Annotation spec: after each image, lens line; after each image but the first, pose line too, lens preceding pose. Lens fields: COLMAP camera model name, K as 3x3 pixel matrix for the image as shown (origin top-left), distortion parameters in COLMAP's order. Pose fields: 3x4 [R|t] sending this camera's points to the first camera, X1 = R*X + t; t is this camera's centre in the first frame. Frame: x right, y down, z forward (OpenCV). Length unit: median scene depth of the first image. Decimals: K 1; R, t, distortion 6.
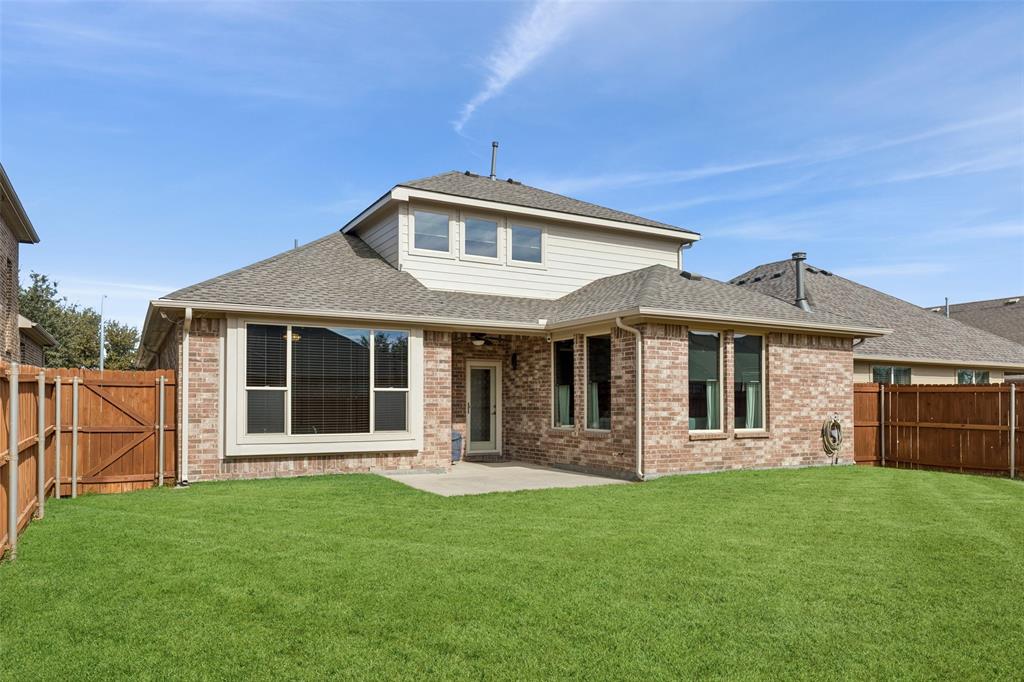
lens RADIAL K [[703.3, 0, 512.0], [0, 703.3, 341.0], [0, 0, 1]] dist [-0.024966, -0.000683]
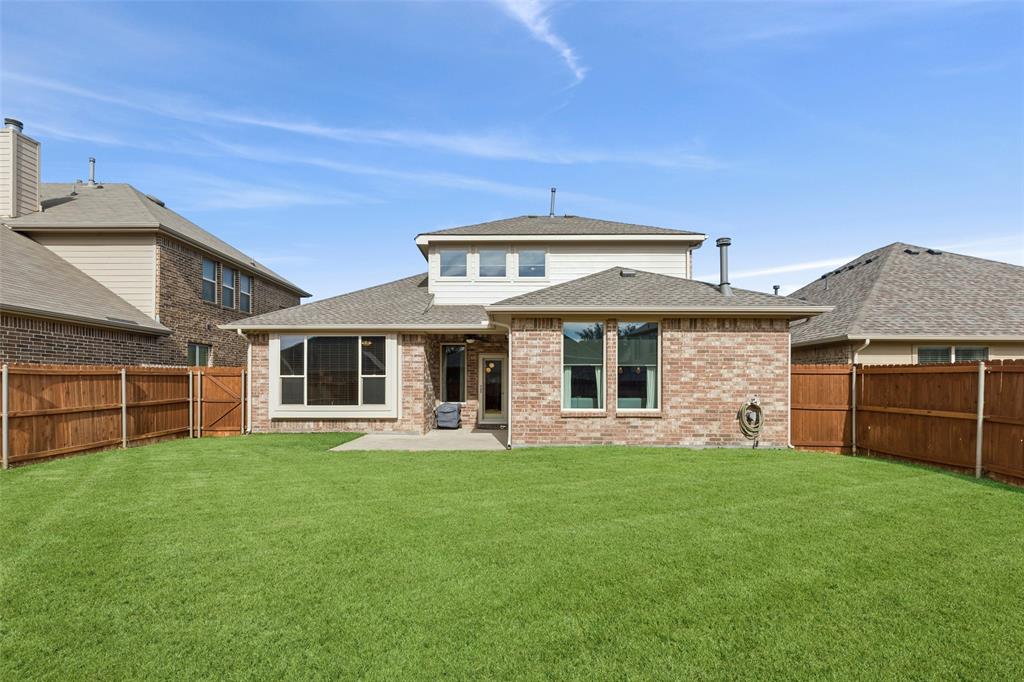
lens RADIAL K [[482.7, 0, 511.7], [0, 482.7, 355.1], [0, 0, 1]] dist [-0.001189, -0.000101]
pose [[0.866689, -0.032285, -0.497804, 0.542149], [0.043348, 0.999003, 0.010680, 0.025436], [0.496963, -0.030835, 0.867224, 0.256138]]
